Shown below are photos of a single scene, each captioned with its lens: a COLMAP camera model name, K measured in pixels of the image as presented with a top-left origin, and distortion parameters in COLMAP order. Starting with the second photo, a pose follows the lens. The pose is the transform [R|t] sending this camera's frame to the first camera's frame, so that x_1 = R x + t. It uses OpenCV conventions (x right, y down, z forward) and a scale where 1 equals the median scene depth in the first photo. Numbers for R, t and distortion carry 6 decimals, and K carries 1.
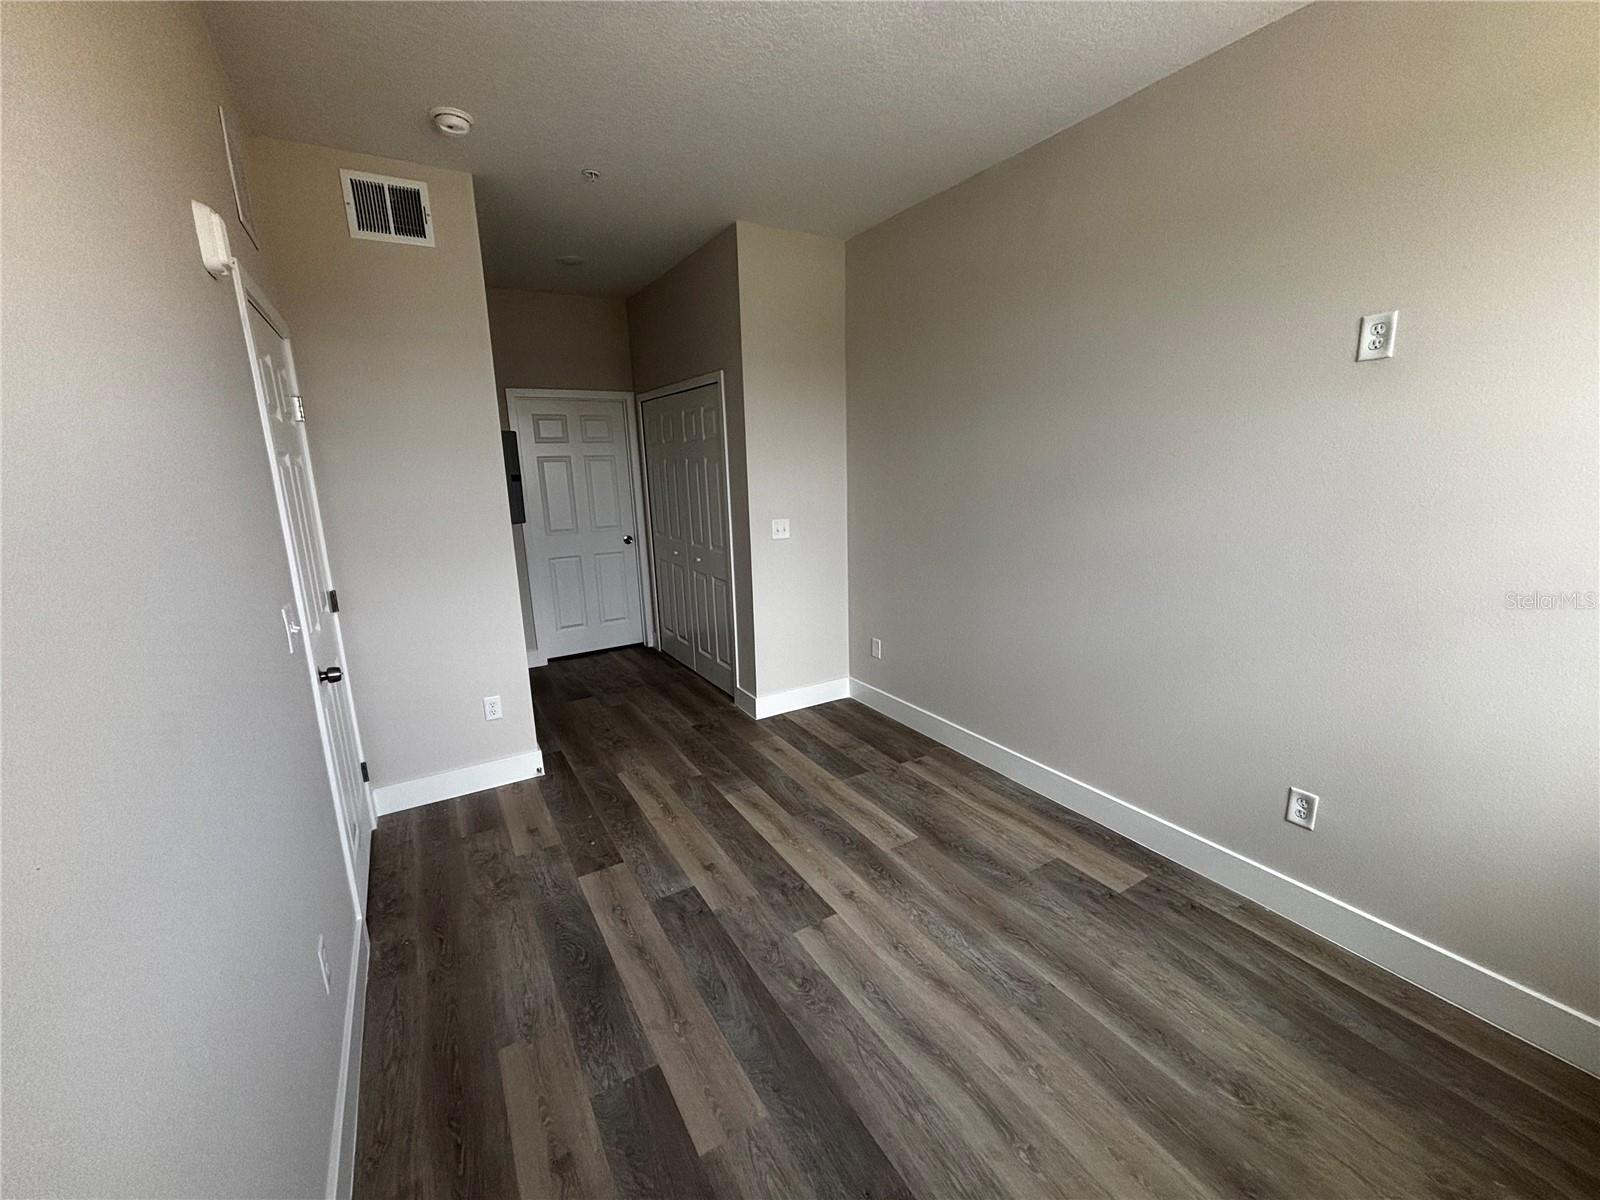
lens RADIAL K [[651.9, 0, 802.2], [0, 651.9, 597.9], [0, 0, 1]] dist [0.008089, -0.001841]
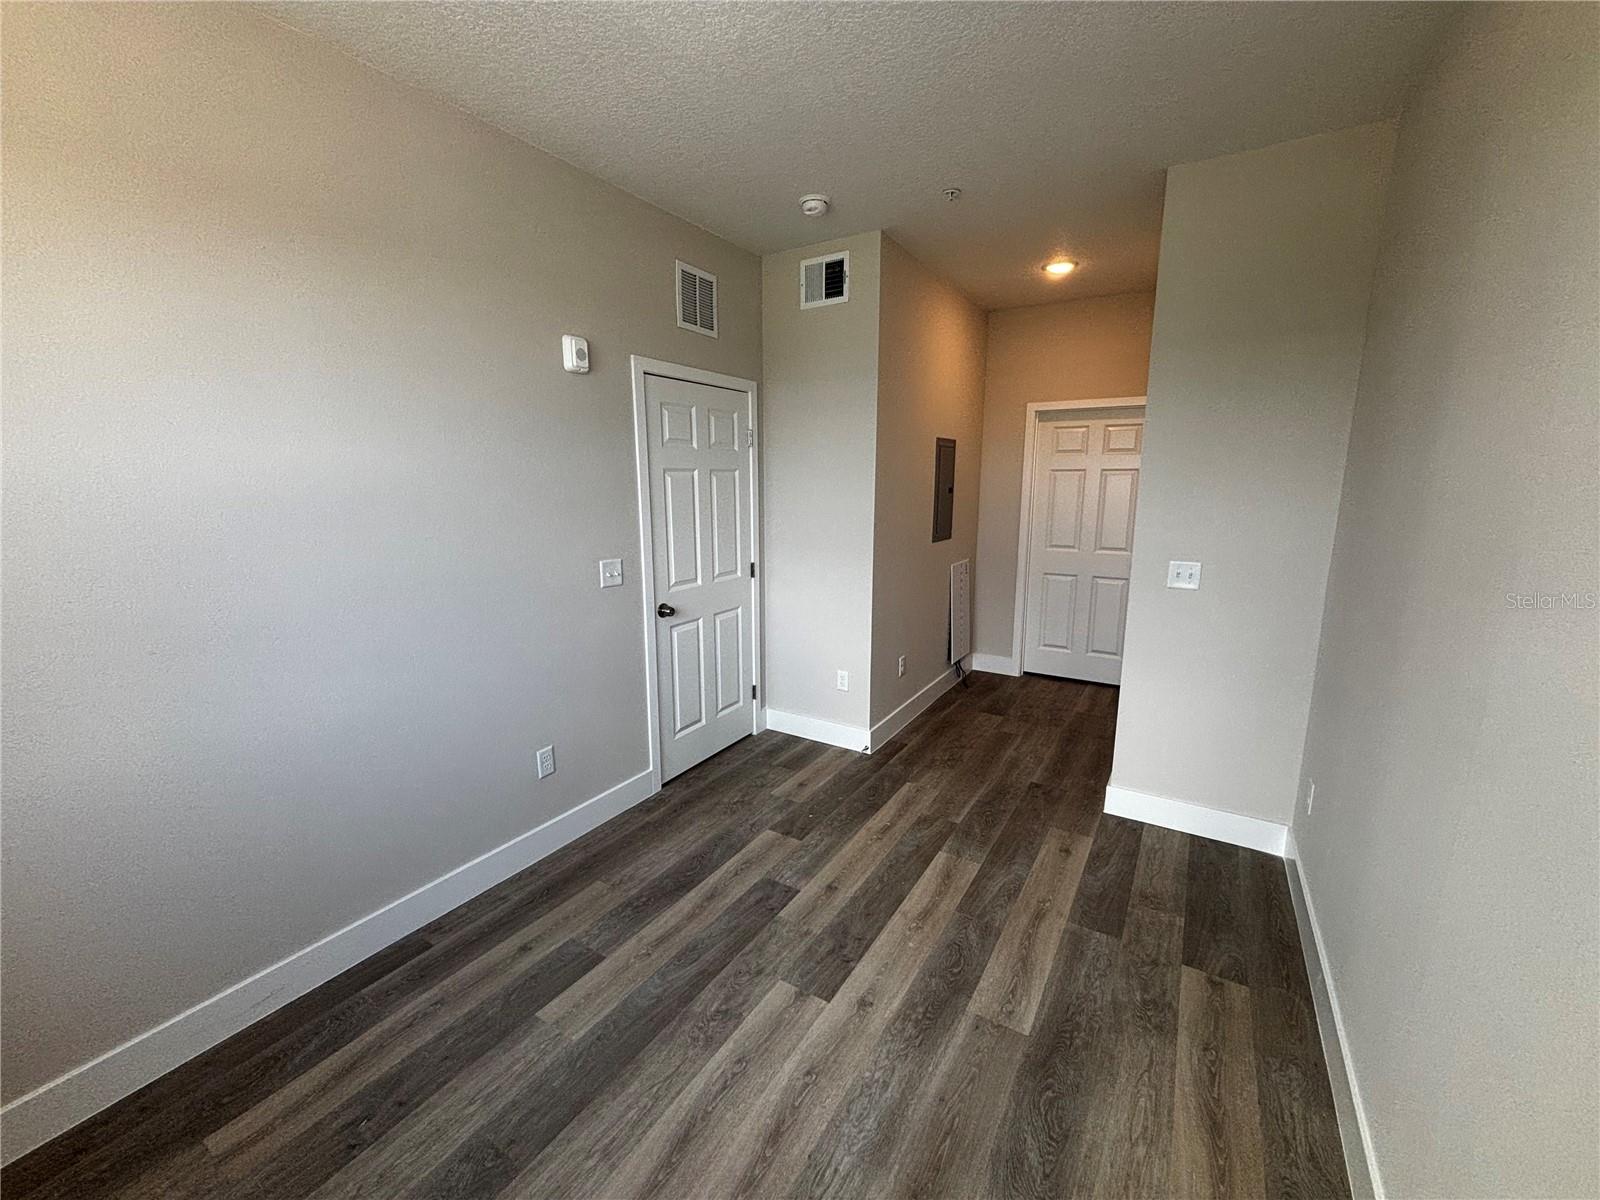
lens RADIAL K [[651.9, 0, 796.5], [0, 651.9, 597.1], [0, 0, 1]] dist [0.008089, -0.001841]
pose [[0.449777, 0.188160, -0.873096, 0.638297], [-0.198081, 0.974227, 0.107913, -0.117791], [0.870899, 0.124408, 0.475456, 0.445235]]
